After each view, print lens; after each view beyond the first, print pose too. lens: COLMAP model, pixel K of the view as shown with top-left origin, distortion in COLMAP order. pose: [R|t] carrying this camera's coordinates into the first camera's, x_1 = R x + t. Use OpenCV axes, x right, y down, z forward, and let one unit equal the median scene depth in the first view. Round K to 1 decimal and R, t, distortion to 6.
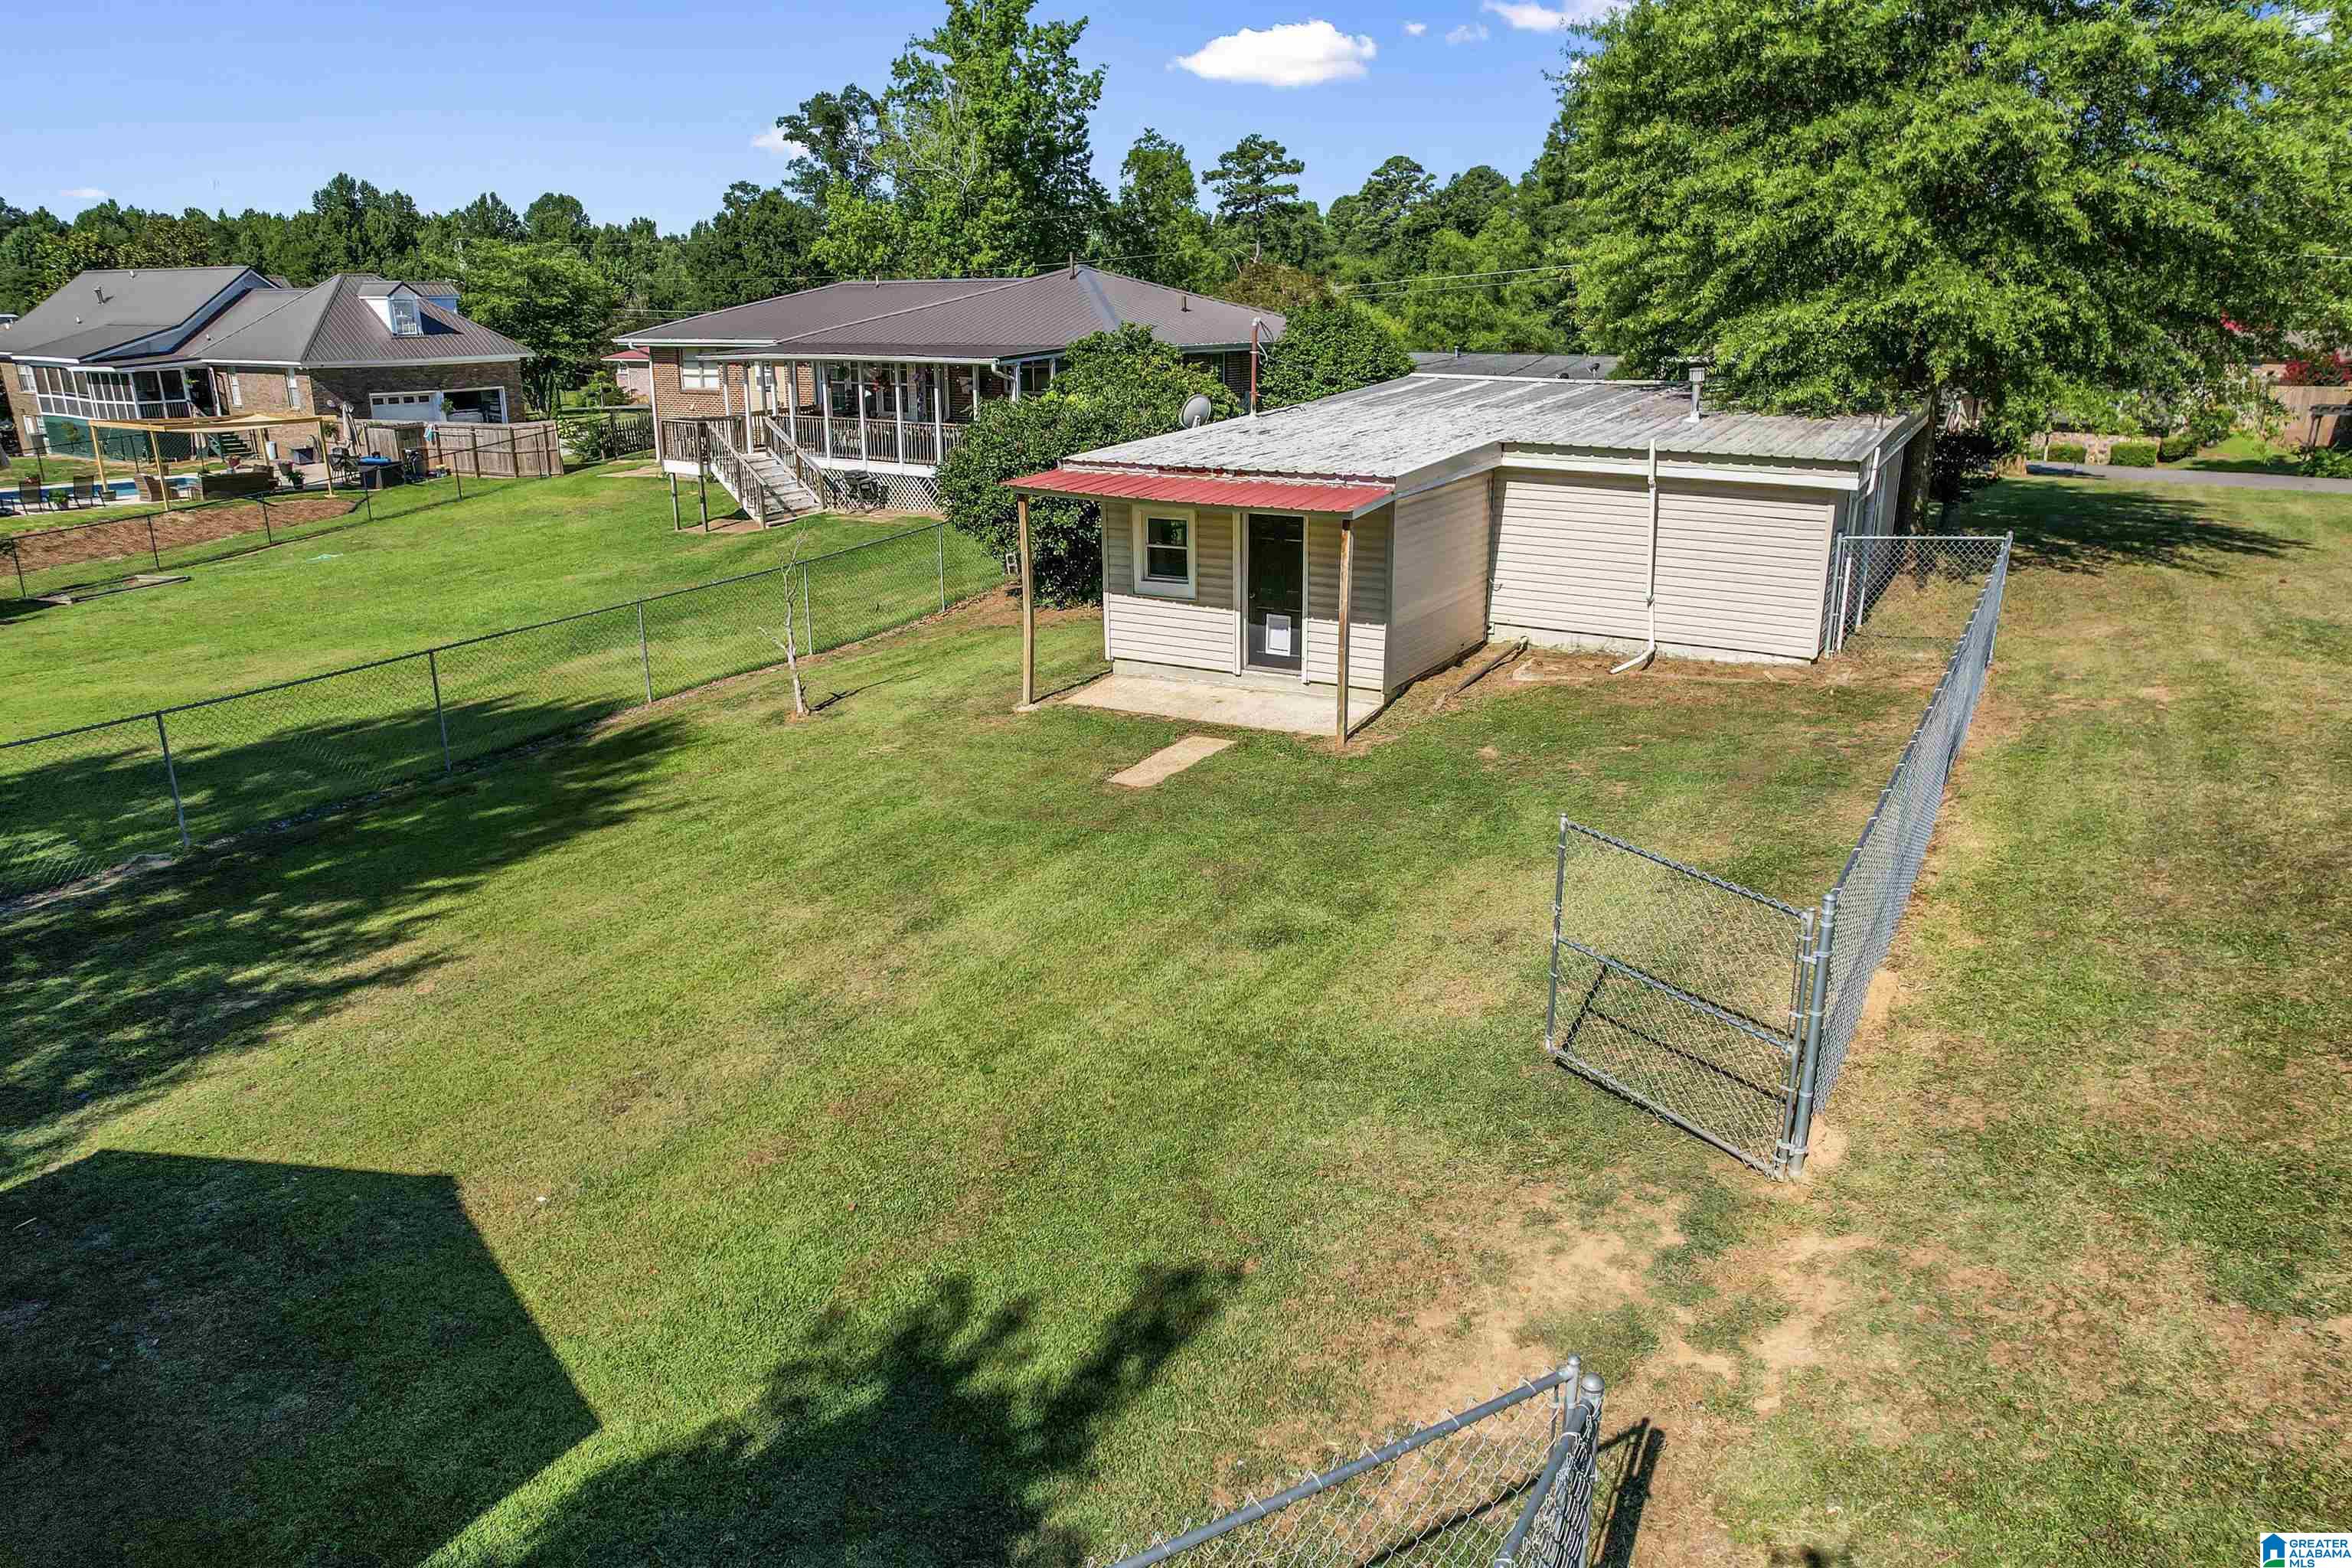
lens RADIAL K [[1563.7, 0, 1176.0], [0, 1563.7, 784.0], [0, 0, 1]] dist [-0.043120, 0.000595]
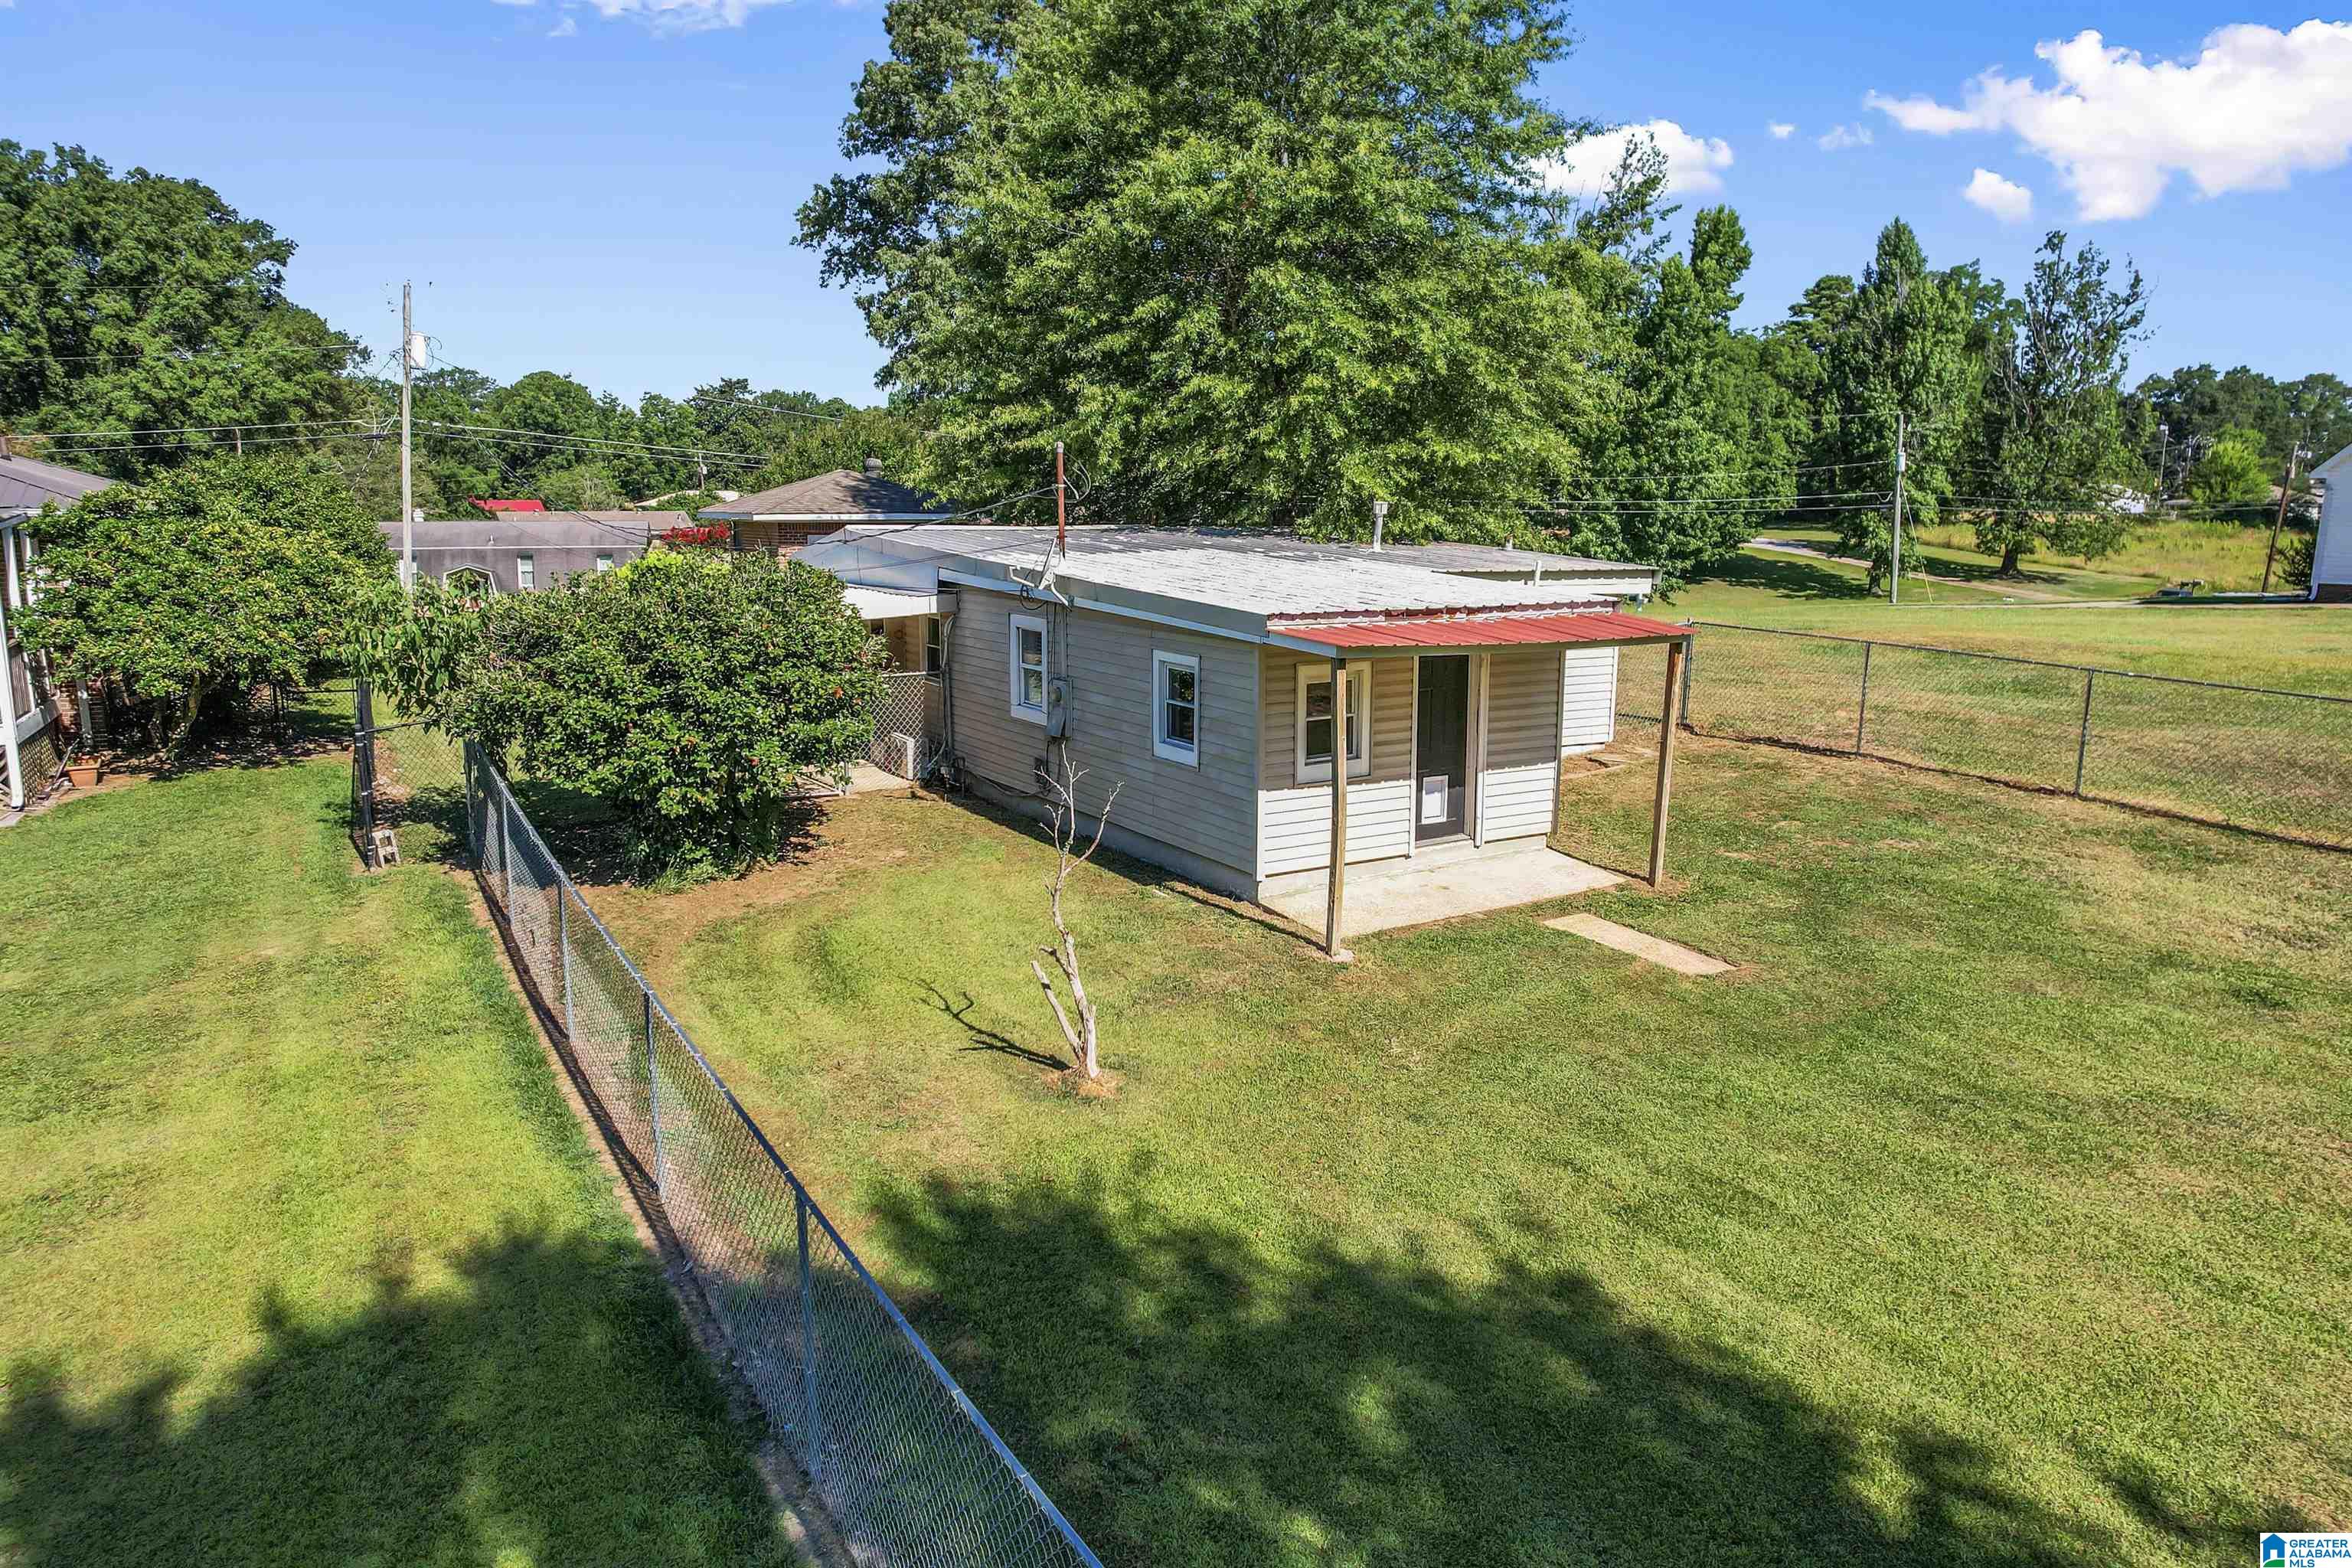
lens RADIAL K [[1563.7, 0, 1176.0], [0, 1563.7, 784.0], [0, 0, 1]] dist [-0.043120, 0.000595]
pose [[0.458962, -0.149285, 0.875824, -0.785913], [0.255523, 0.966312, 0.030807, -0.175801], [-0.850918, 0.209654, 0.481646, 0.749532]]
